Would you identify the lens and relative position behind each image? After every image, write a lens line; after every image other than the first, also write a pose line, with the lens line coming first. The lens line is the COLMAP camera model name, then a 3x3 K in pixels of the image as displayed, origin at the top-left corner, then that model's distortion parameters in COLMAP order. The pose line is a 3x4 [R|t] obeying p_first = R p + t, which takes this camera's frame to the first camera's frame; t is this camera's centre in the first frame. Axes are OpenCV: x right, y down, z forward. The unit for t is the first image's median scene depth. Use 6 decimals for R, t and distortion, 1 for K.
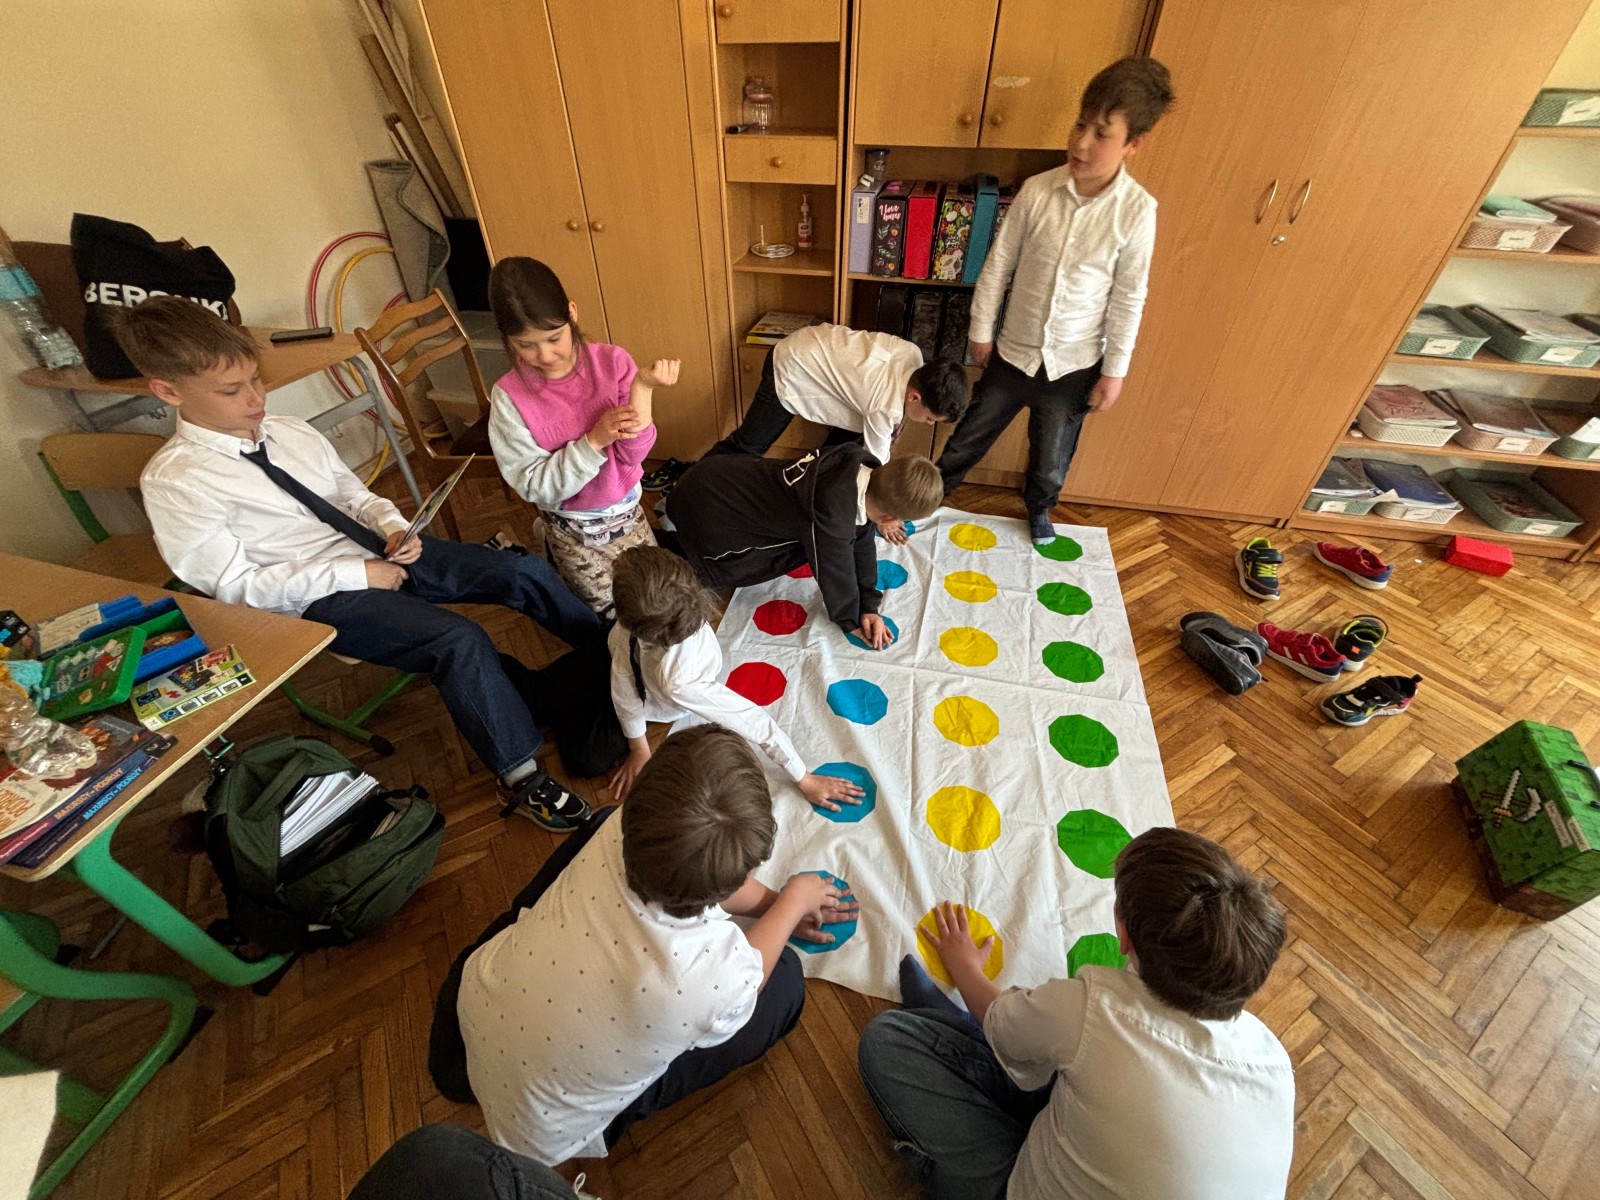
lens RADIAL K [[644.5, 0, 800.0], [0, 644.5, 600.0], [0, 0, 1]] dist [-0.004507, -0.000159]
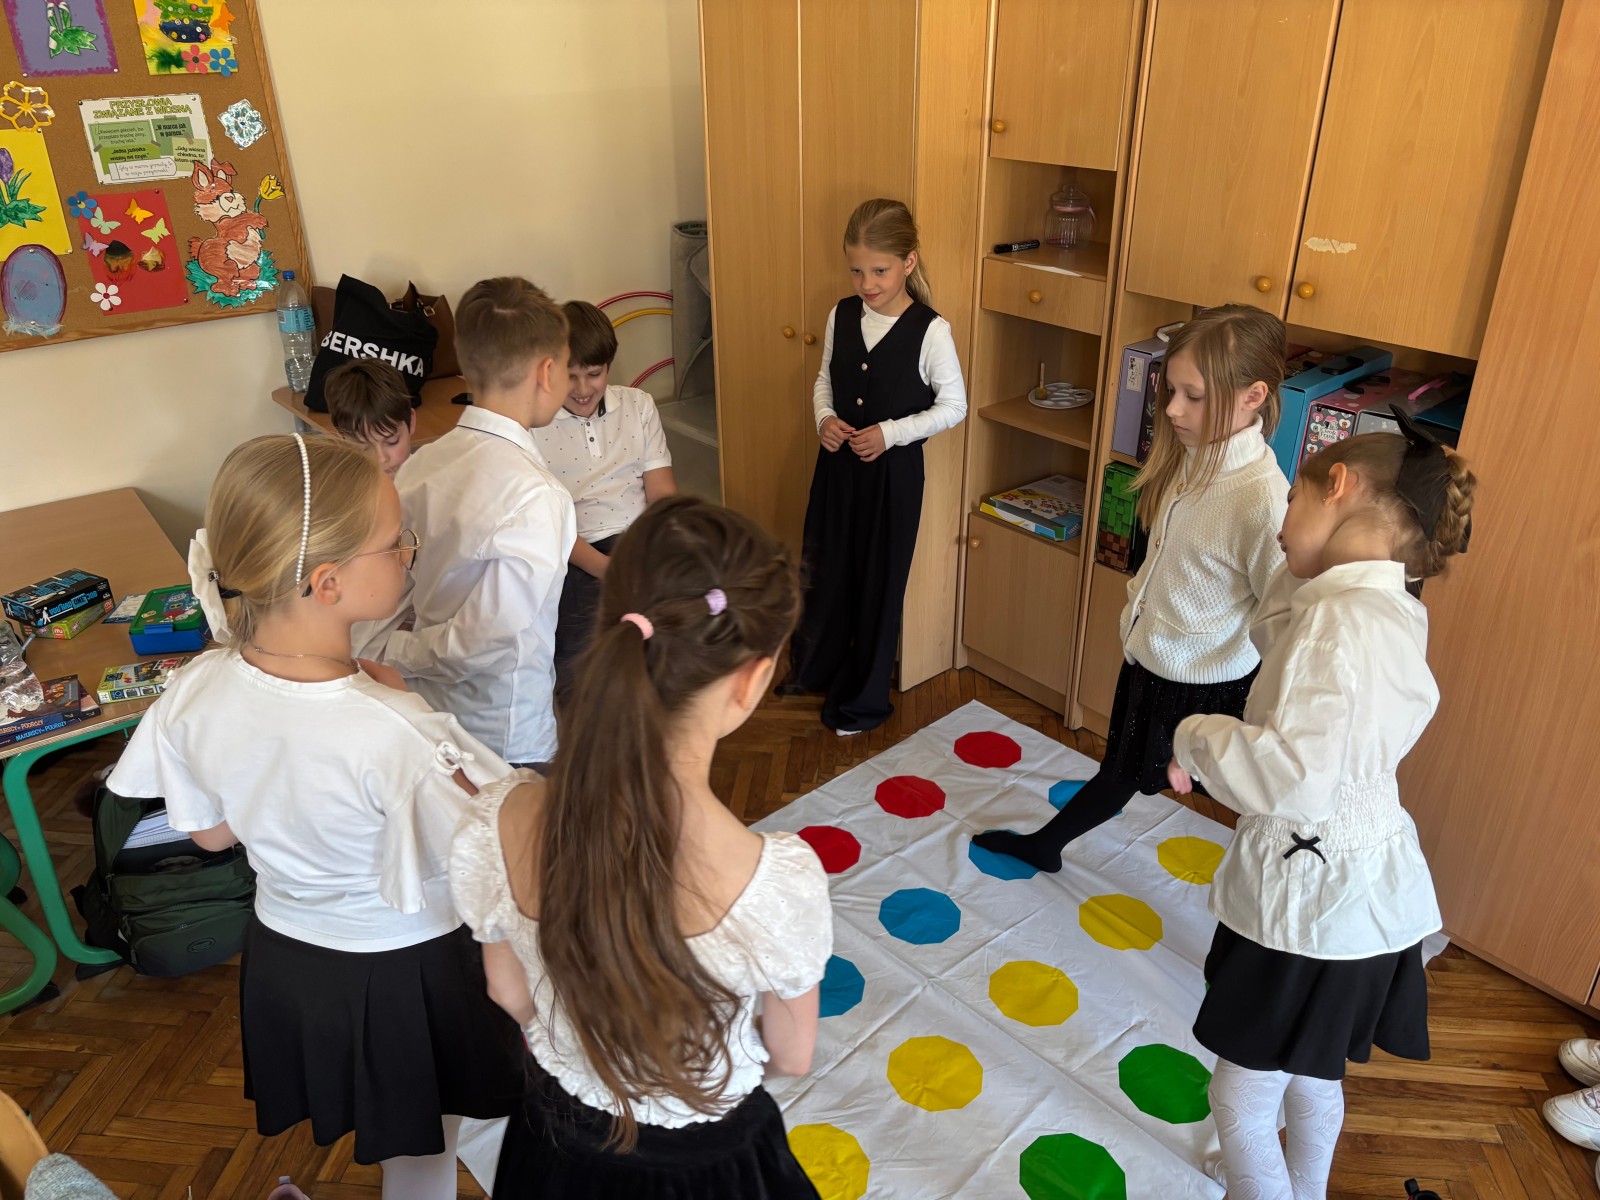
lens RADIAL K [[1197.8, 0, 800.0], [0, 1197.8, 600.0], [0, 0, 1]] dist [-0.013733, -0.007748]
pose [[0.787867, 0.270372, -0.553322, 0.803242], [-0.390606, 0.914015, -0.109559, -0.157911], [0.476123, 0.302449, 0.825731, -0.181804]]
